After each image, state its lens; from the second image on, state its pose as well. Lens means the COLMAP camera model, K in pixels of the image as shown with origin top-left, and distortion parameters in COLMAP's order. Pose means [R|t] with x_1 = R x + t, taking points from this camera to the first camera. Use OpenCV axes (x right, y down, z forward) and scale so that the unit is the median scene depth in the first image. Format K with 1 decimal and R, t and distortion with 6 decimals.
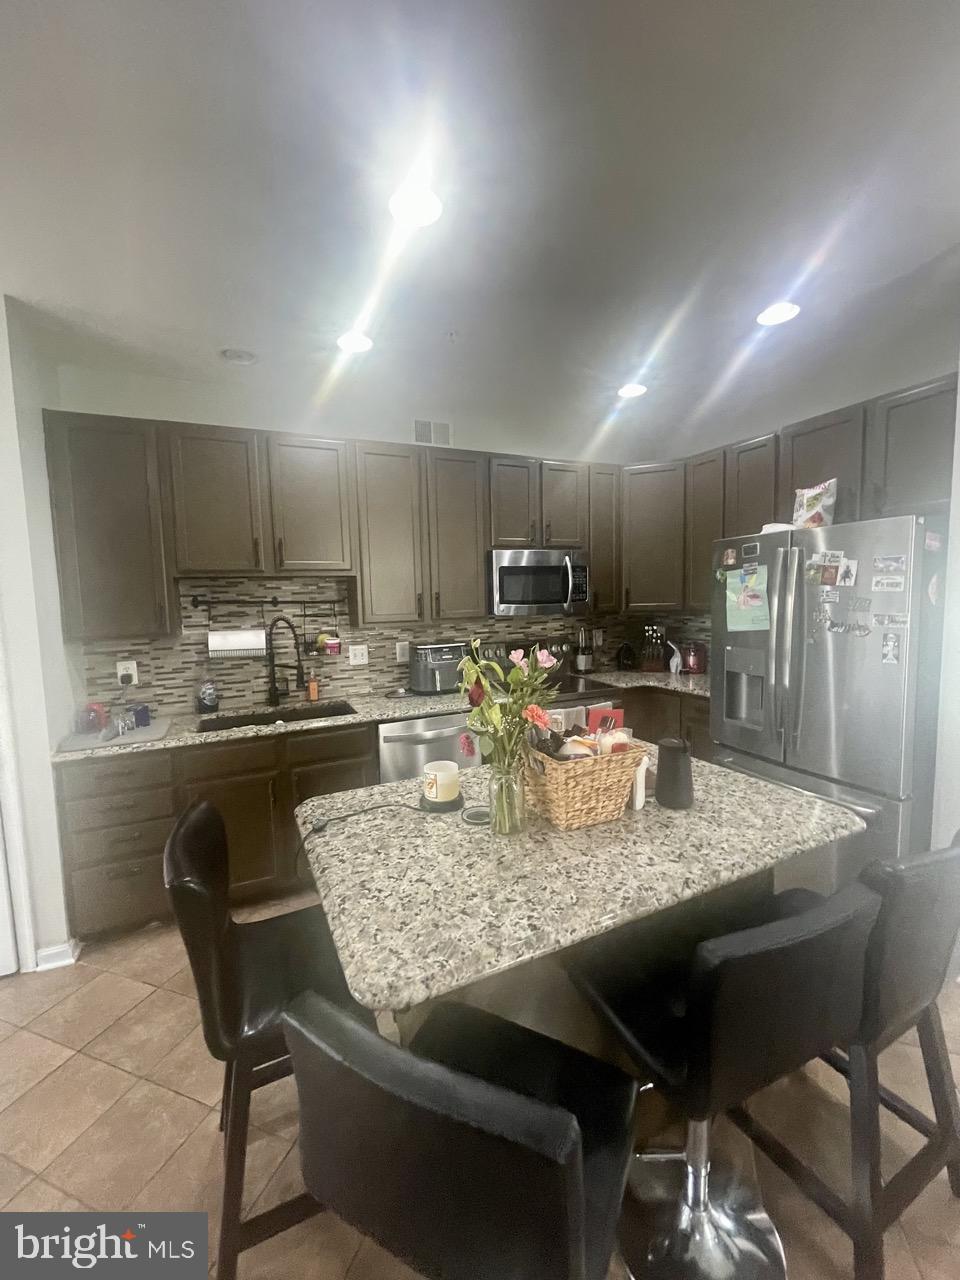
lens RADIAL K [[514.7, 0, 475.7], [0, 514.7, 638.9], [0, 0, 1]] dist [0.000870, 0.000118]
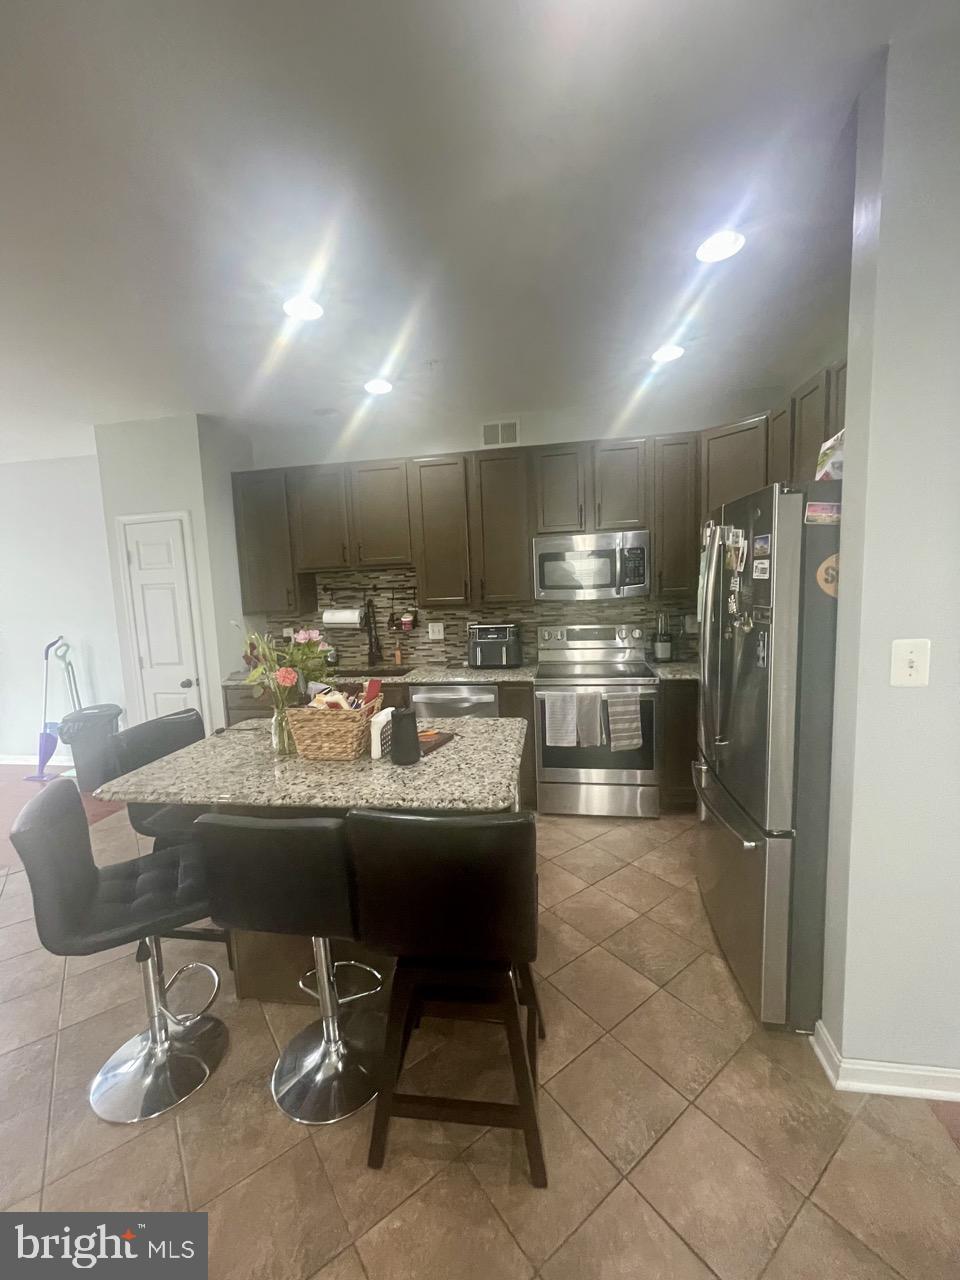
lens RADIAL K [[514.7, 0, 475.7], [0, 514.7, 638.9], [0, 0, 1]] dist [0.000870, 0.000118]
pose [[0.823565, 0.052258, -0.564810, 0.592937], [-0.027735, 0.998266, 0.051922, -0.017942], [0.566544, -0.027096, 0.823586, 0.050858]]
